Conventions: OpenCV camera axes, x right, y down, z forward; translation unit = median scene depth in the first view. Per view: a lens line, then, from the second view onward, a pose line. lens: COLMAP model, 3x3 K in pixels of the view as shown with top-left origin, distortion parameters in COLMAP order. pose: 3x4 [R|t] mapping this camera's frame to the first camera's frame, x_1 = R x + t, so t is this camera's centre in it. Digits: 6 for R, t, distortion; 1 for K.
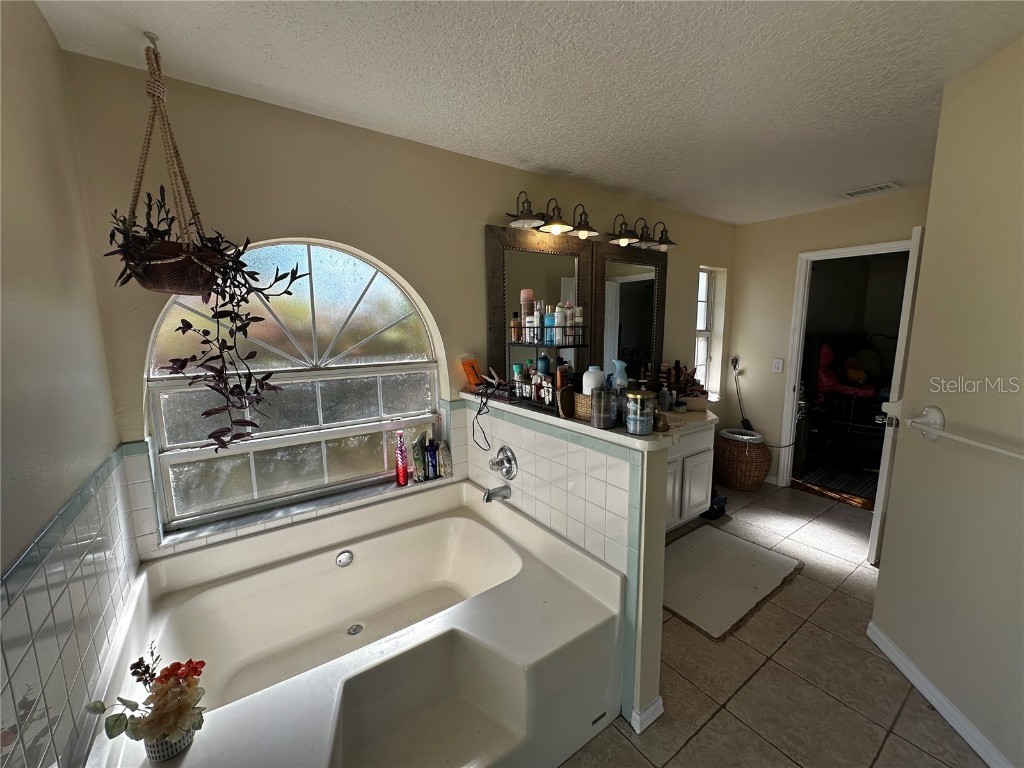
lens RADIAL K [[407.8, 0, 511.8], [0, 407.8, 384.6], [0, 0, 1]] dist [-0.003263, 0.001009]
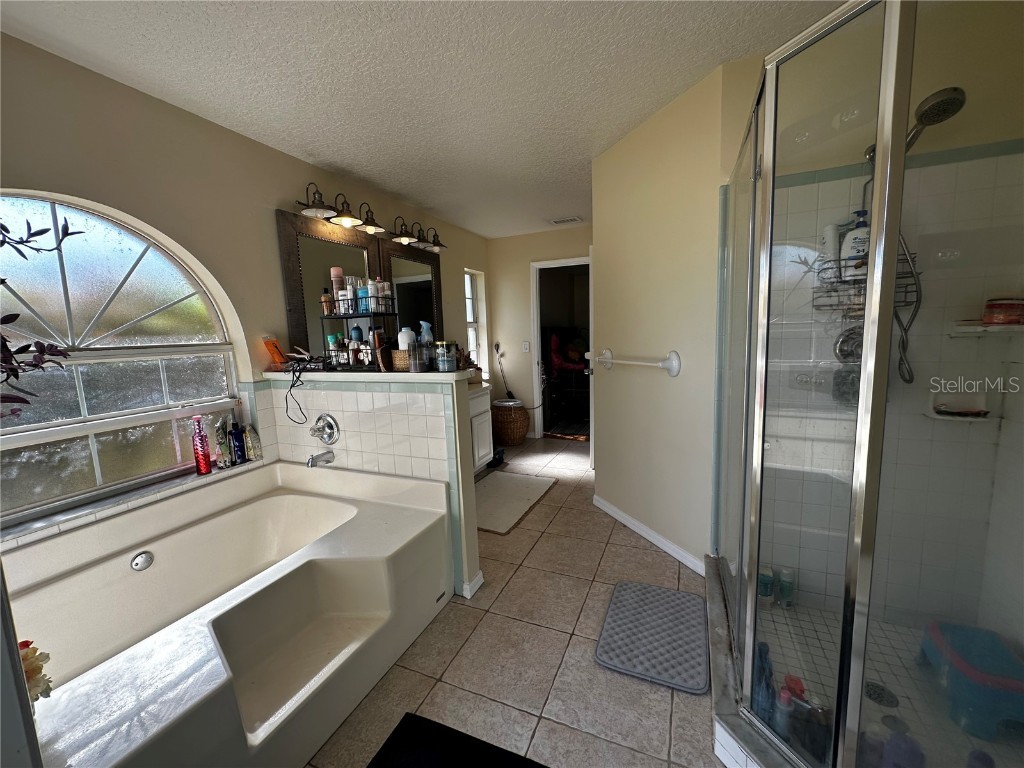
lens RADIAL K [[407.8, 0, 510.2], [0, 407.8, 384.6], [0, 0, 1]] dist [-0.003263, 0.001009]
pose [[0.853833, -0.089732, 0.512754, -0.141957], [0.105178, 0.994453, -0.001112, 0.127094], [-0.509810, 0.054880, 0.858535, -0.182499]]
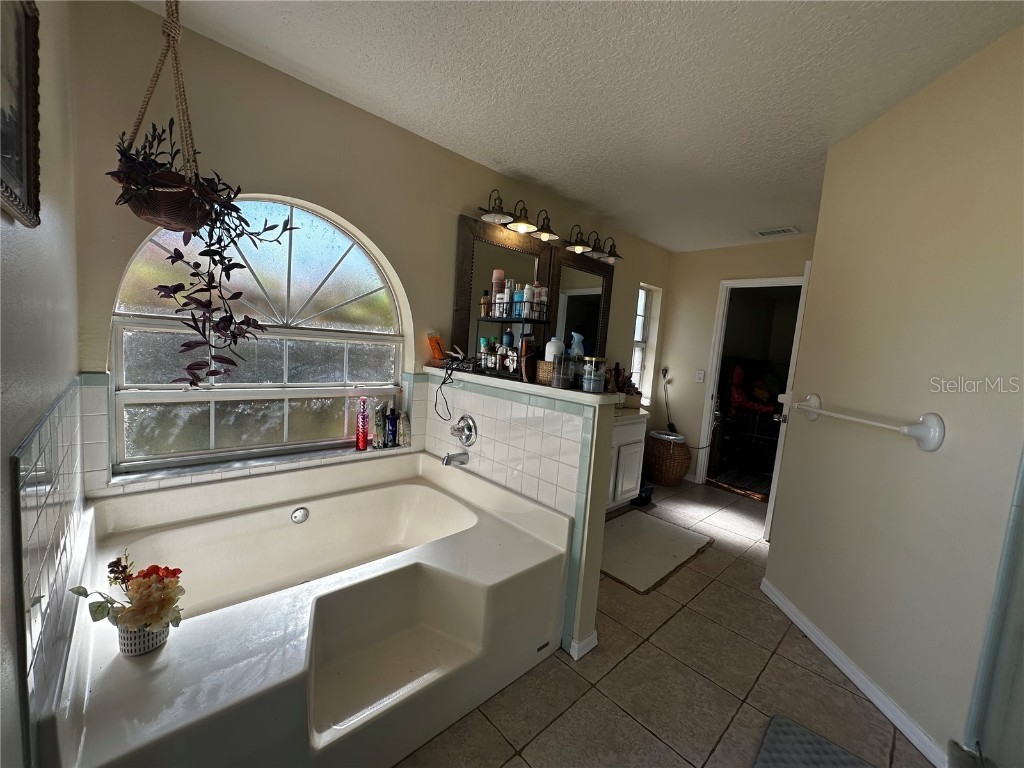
lens RADIAL K [[407.8, 0, 512.0], [0, 407.8, 384.6], [0, 0, 1]] dist [-0.003263, 0.001009]
pose [[0.986357, 0.070479, 0.148773, -0.063216], [-0.064184, 0.996845, -0.046705, 0.114305], [-0.151595, 0.036519, 0.987768, -0.086854]]
